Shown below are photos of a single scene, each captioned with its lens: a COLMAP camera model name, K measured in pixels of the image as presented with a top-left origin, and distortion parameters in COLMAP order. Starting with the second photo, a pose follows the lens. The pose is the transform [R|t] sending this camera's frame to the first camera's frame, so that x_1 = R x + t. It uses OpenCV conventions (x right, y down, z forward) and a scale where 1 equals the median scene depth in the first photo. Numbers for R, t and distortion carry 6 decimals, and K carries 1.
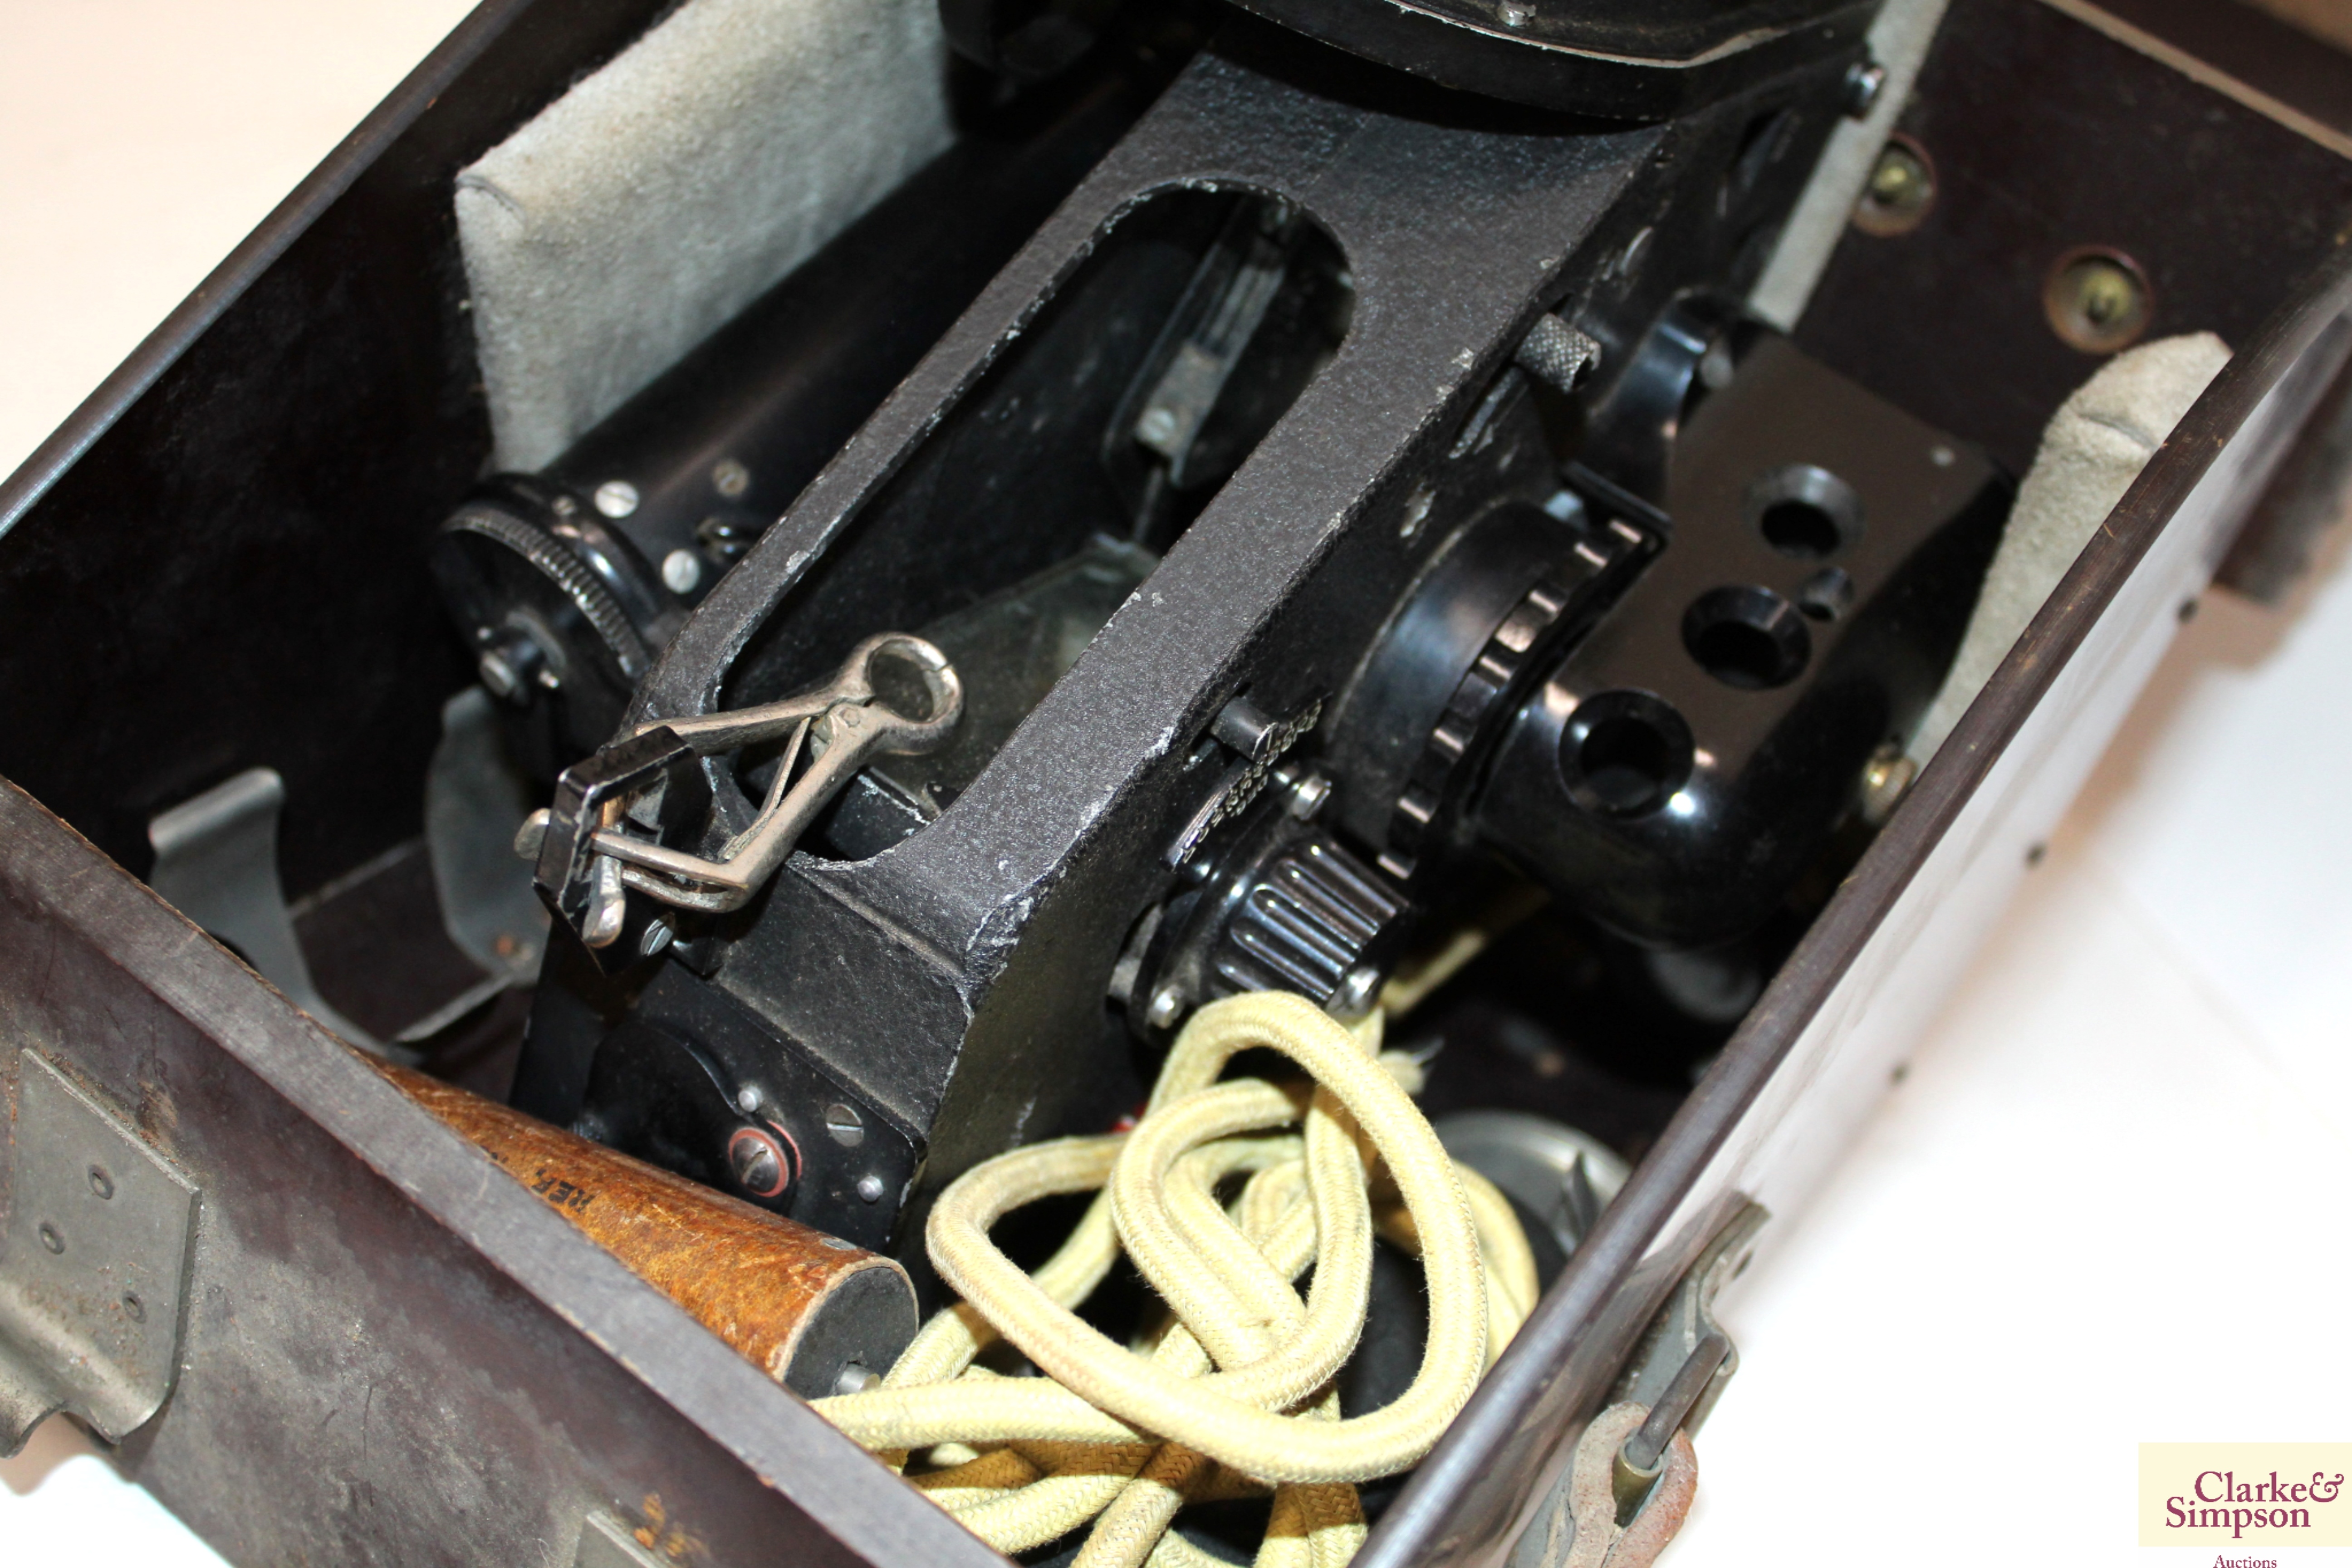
lens RADIAL K [[3174.4, 0, 1176.0], [0, 3174.4, 784.0], [0, 0, 1]] dist [-0.053802, 0.121435]
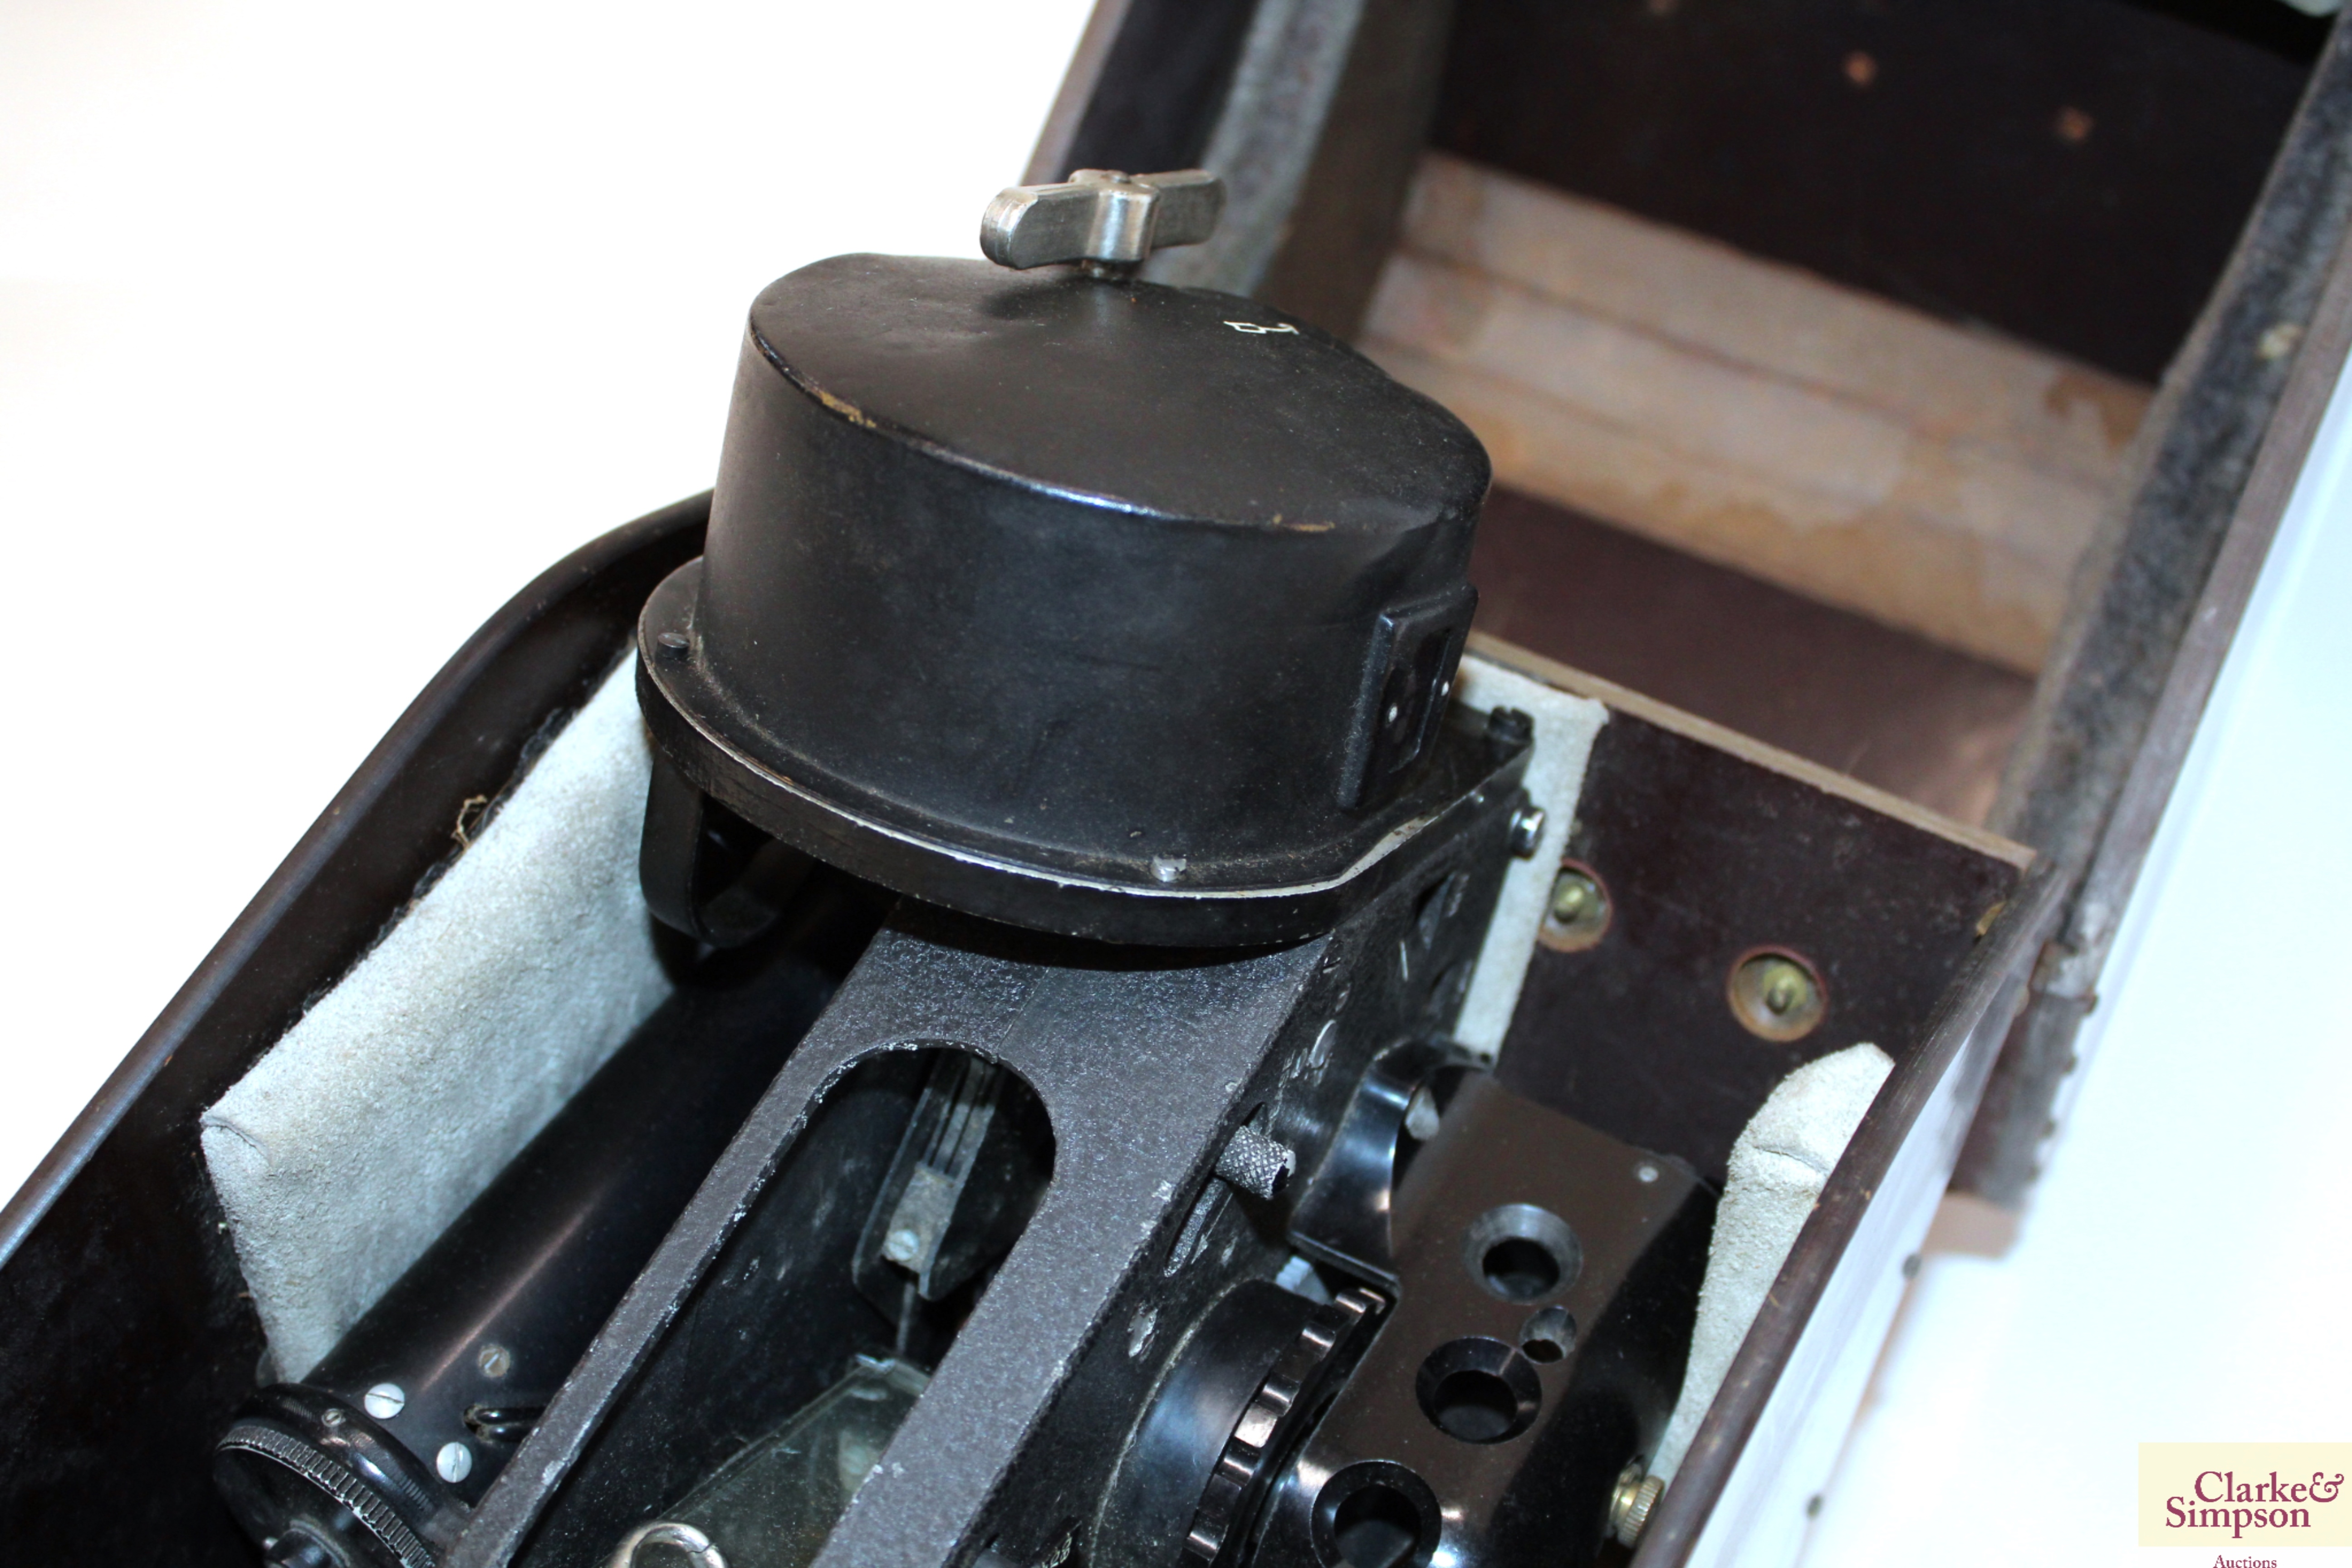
lens RADIAL K [[3174.4, 0, 1176.0], [0, 3174.4, 784.0], [0, 0, 1]] dist [-0.053802, 0.121435]
pose [[0.991154, -0.123532, 0.048517, 0.056025], [0.129618, 0.979551, -0.153882, -0.096273], [-0.028516, 0.158809, 0.986897, -0.062339]]
